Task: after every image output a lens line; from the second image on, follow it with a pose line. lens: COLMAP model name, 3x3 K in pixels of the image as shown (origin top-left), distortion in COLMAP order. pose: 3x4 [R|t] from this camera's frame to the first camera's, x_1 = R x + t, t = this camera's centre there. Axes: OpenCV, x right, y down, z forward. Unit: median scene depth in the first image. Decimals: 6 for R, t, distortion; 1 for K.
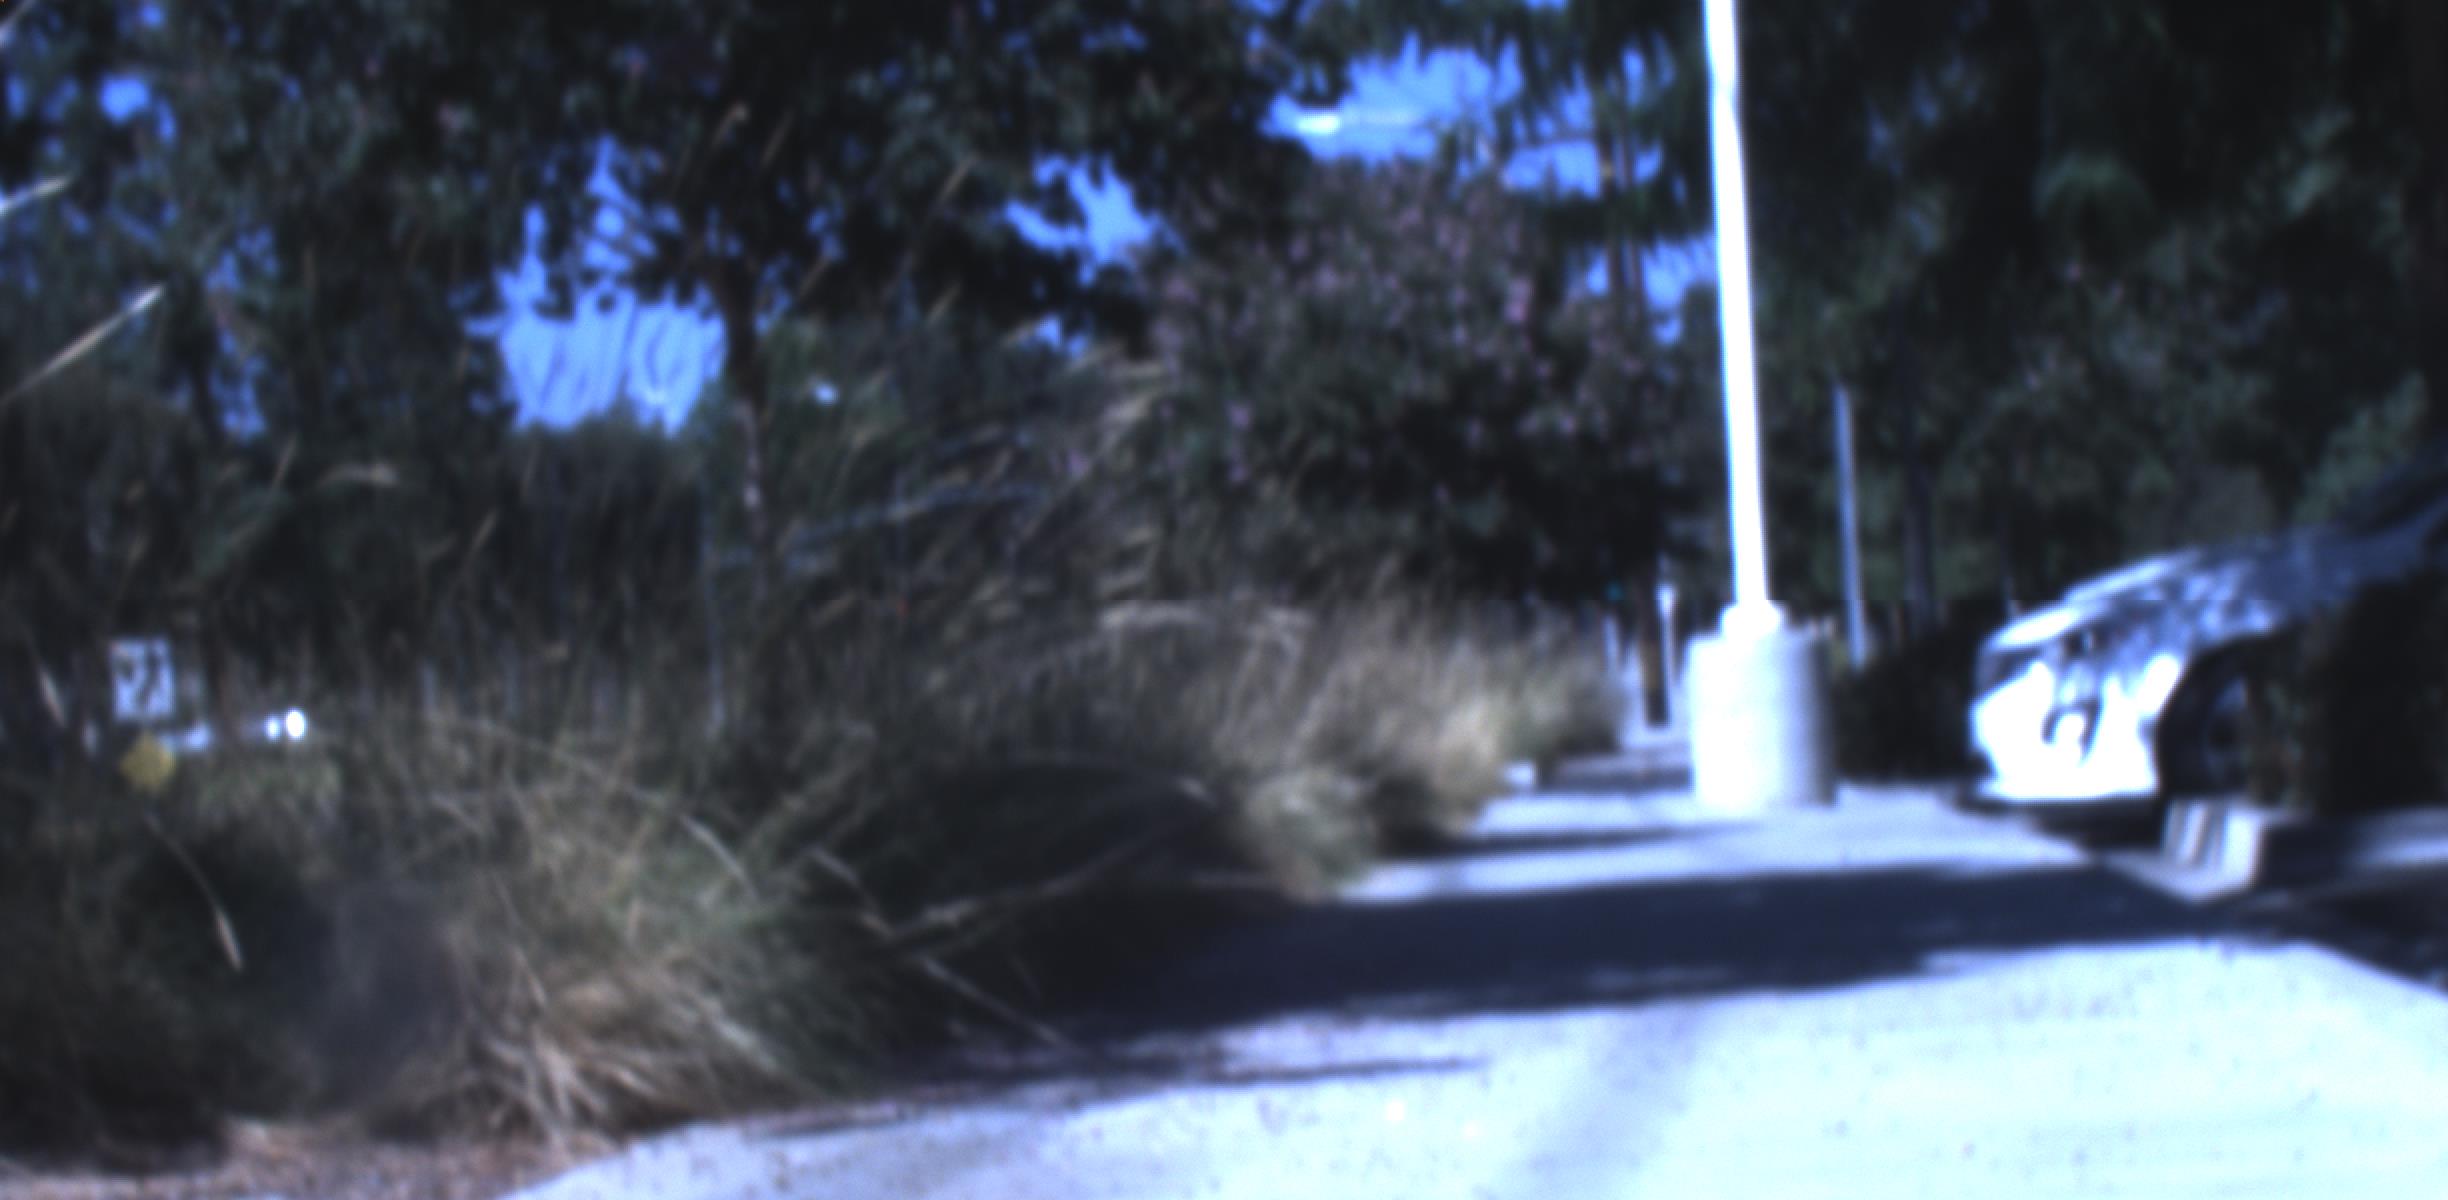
lens RADIAL K [[1399.2, 0, 1320.5], [0, 1399.2, 744.3], [0, 0, 1]] dist [0.001077, -0.000077]
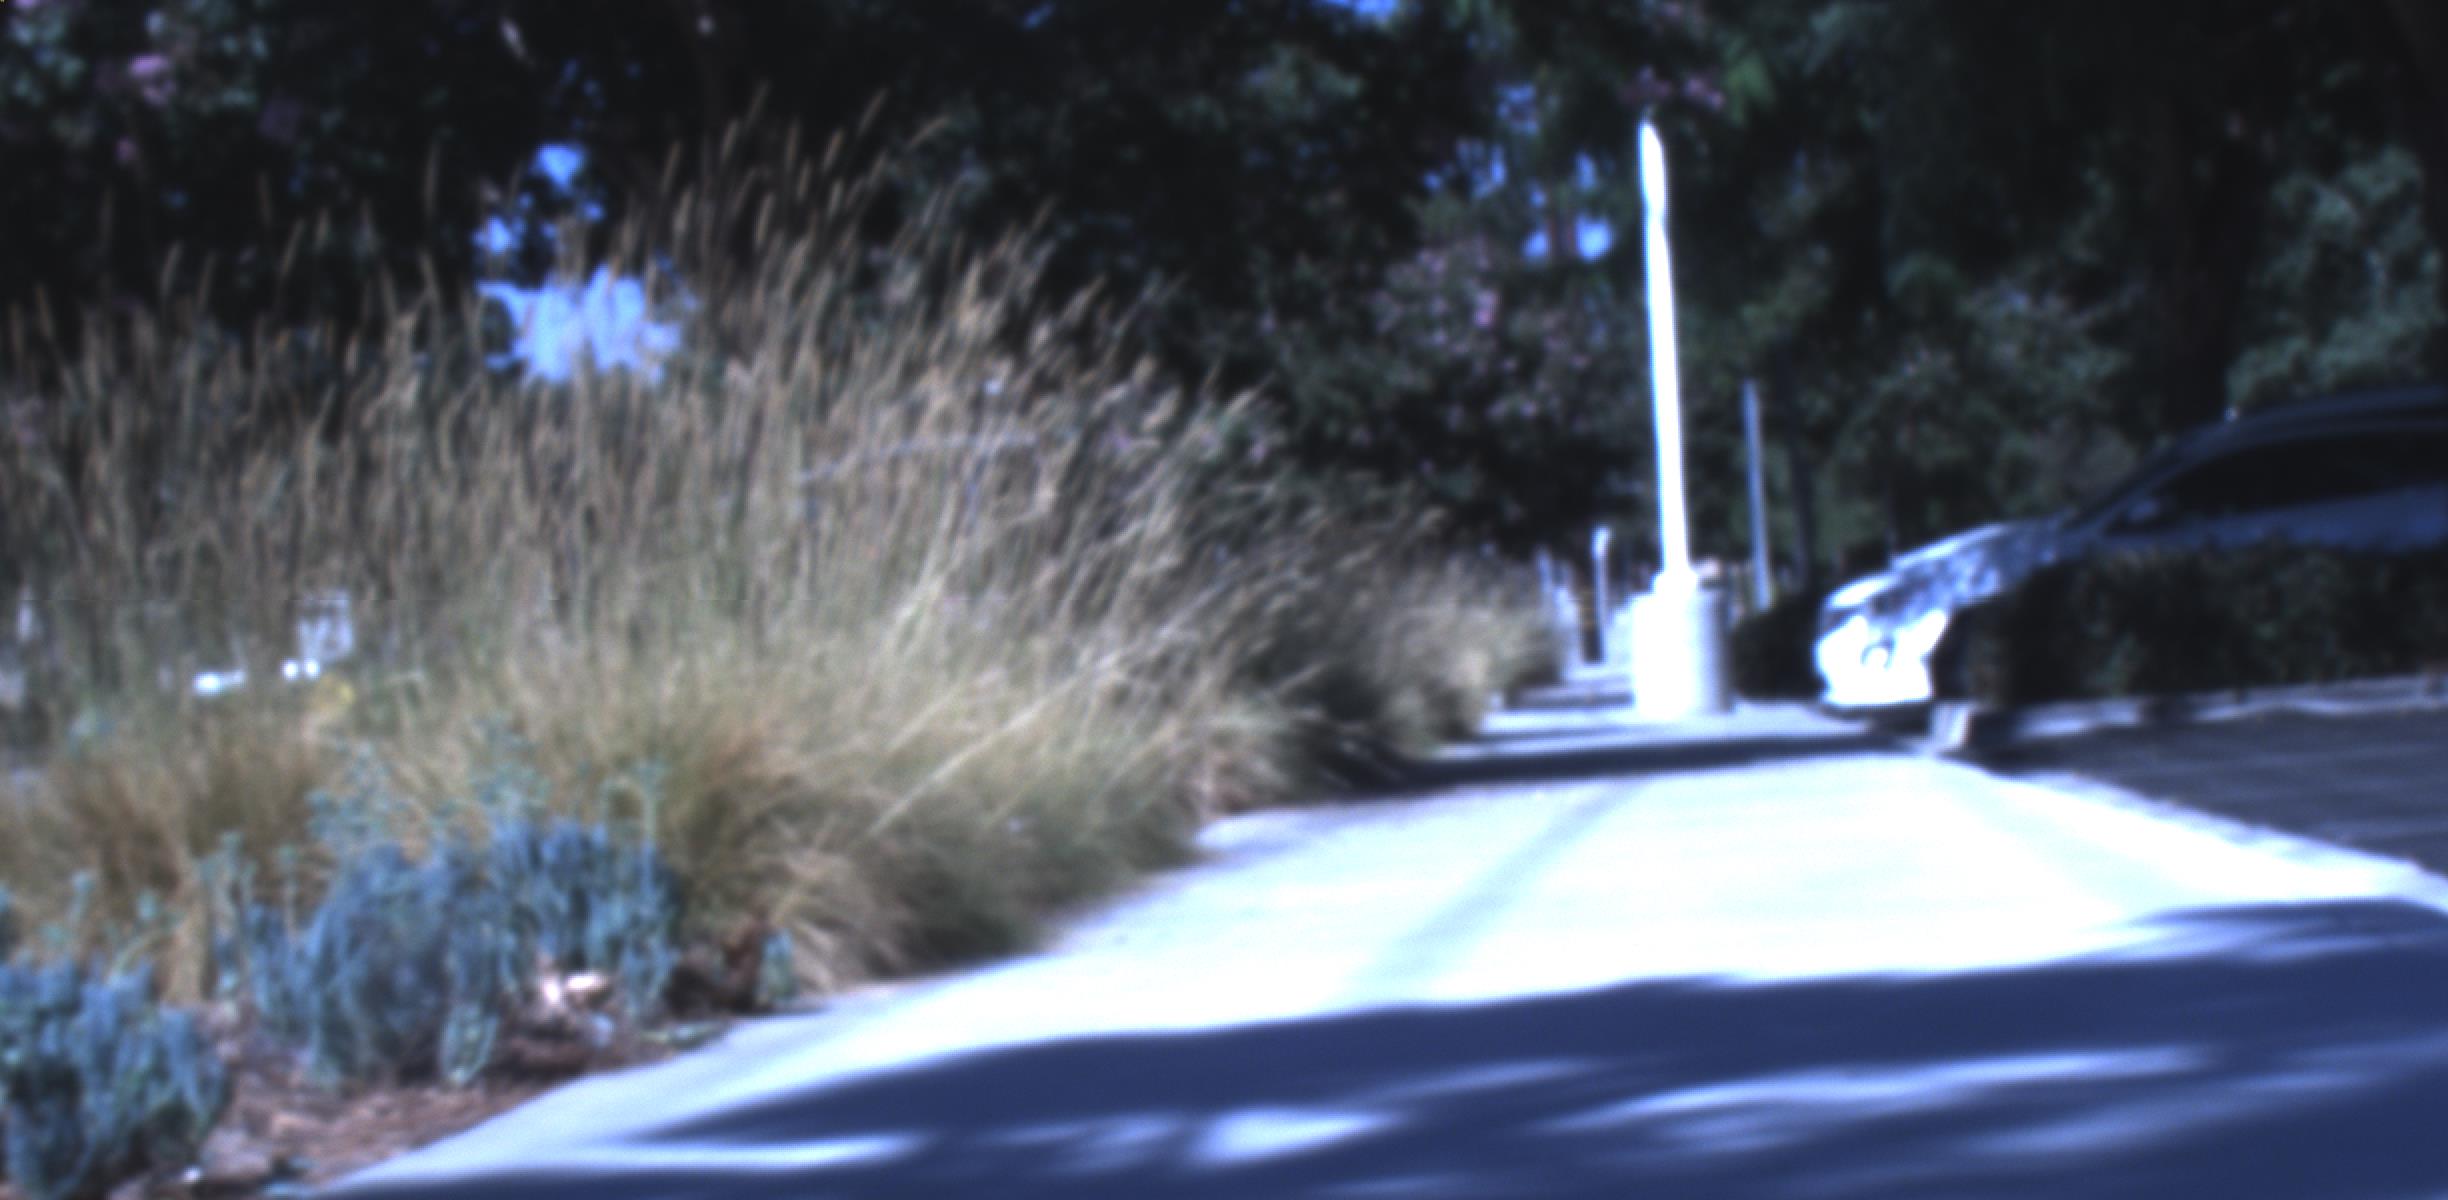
lens RADIAL K [[1725.7, 0, 1226.1], [0, 1725.7, 682.6], [0, 0, 1]] dist [0.002429, 0.002762]
pose [[0.999251, -0.003285, 0.038546, -0.147913], [0.003413, 0.999989, -0.003258, 0.012495], [-0.038535, 0.003387, 0.999252, -0.501434]]
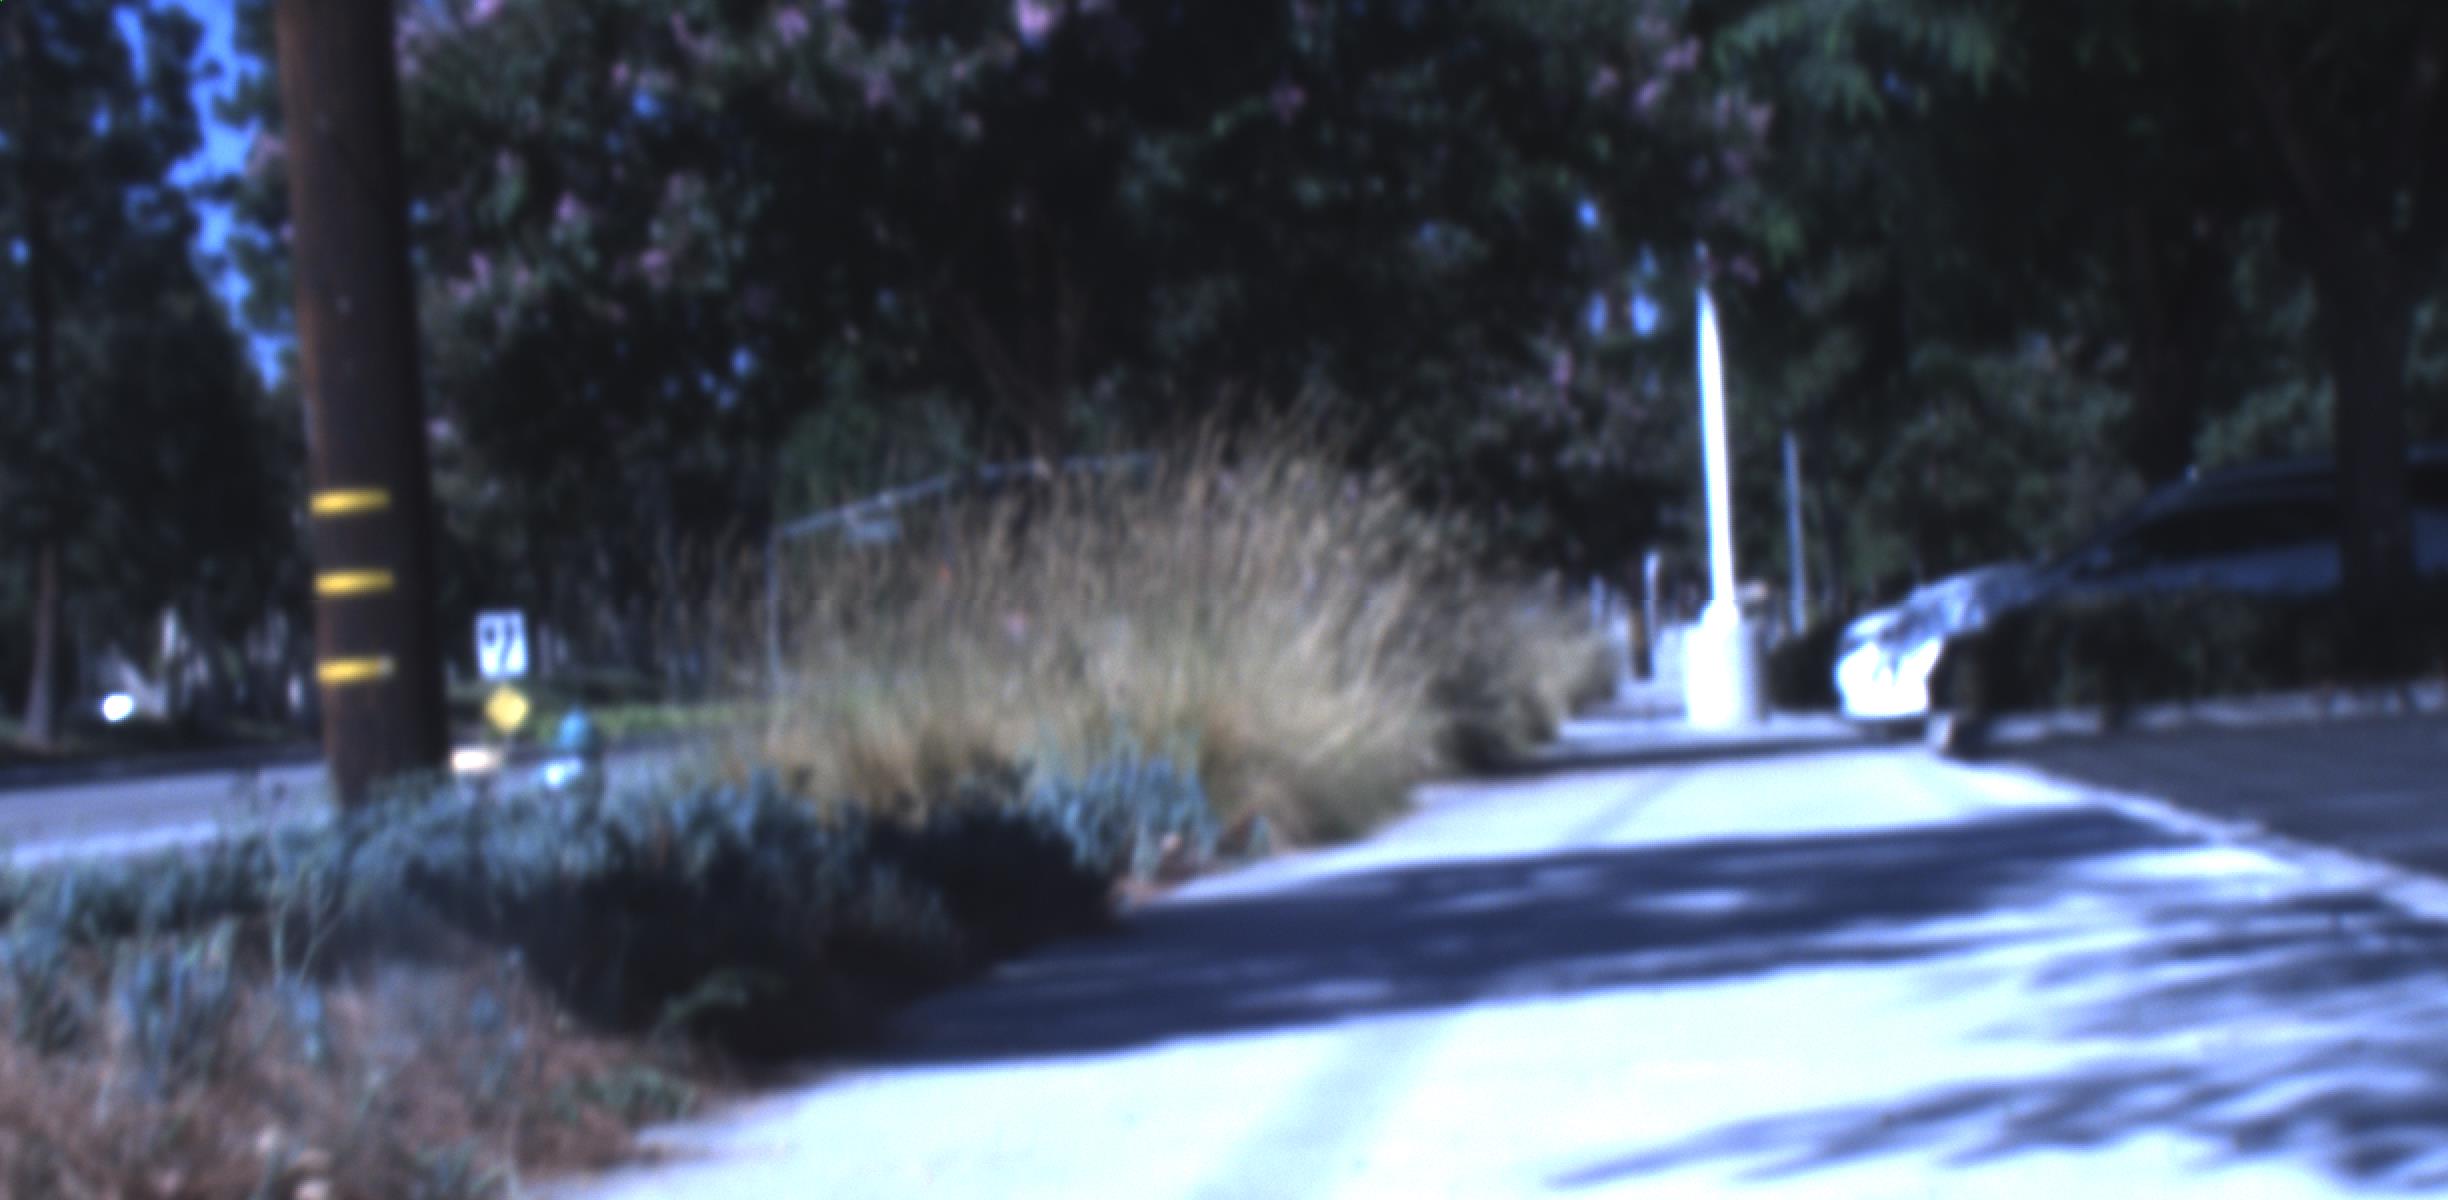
lens RADIAL K [[1914.7, 0, 1219.6], [0, 1914.7, 787.1], [0, 0, 1]] dist [-0.005010, -0.002069]
pose [[0.999236, -0.003718, 0.038899, -0.270392], [0.002156, 0.999193, 0.040097, 0.018721], [-0.039017, -0.039982, 0.998438, -0.896329]]
